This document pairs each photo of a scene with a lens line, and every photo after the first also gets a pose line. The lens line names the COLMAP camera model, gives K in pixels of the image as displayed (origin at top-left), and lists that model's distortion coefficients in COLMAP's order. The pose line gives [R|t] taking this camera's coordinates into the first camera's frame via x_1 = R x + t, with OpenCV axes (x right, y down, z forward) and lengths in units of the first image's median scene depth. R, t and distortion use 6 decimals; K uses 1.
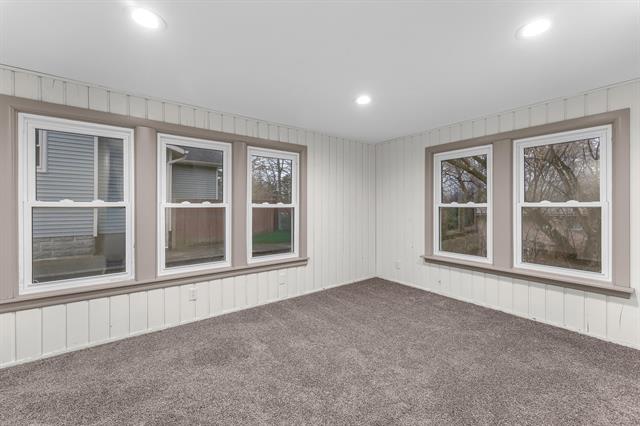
lens RADIAL K [[258.5, 0, 319.8], [0, 258.5, 208.8], [0, 0, 1]] dist [0.003166, 0.000177]
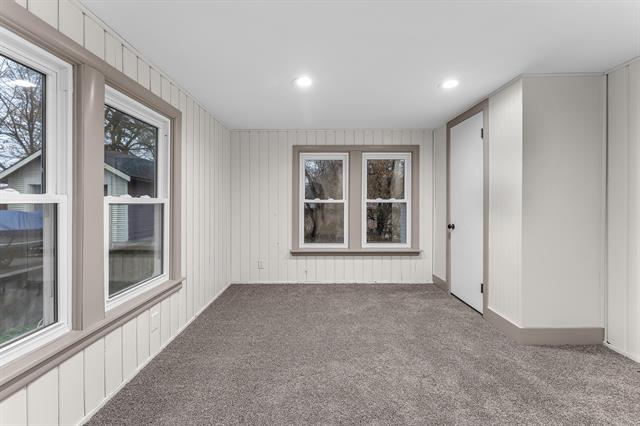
lens RADIAL K [[258.5, 0, 318.9], [0, 258.5, 206.7], [0, 0, 1]] dist [0.003166, 0.000177]
pose [[0.603310, -0.012694, 0.797406, -0.394807], [0.006361, 0.999918, 0.011105, -0.002359], [-0.797481, -0.001628, 0.603342, 0.329327]]
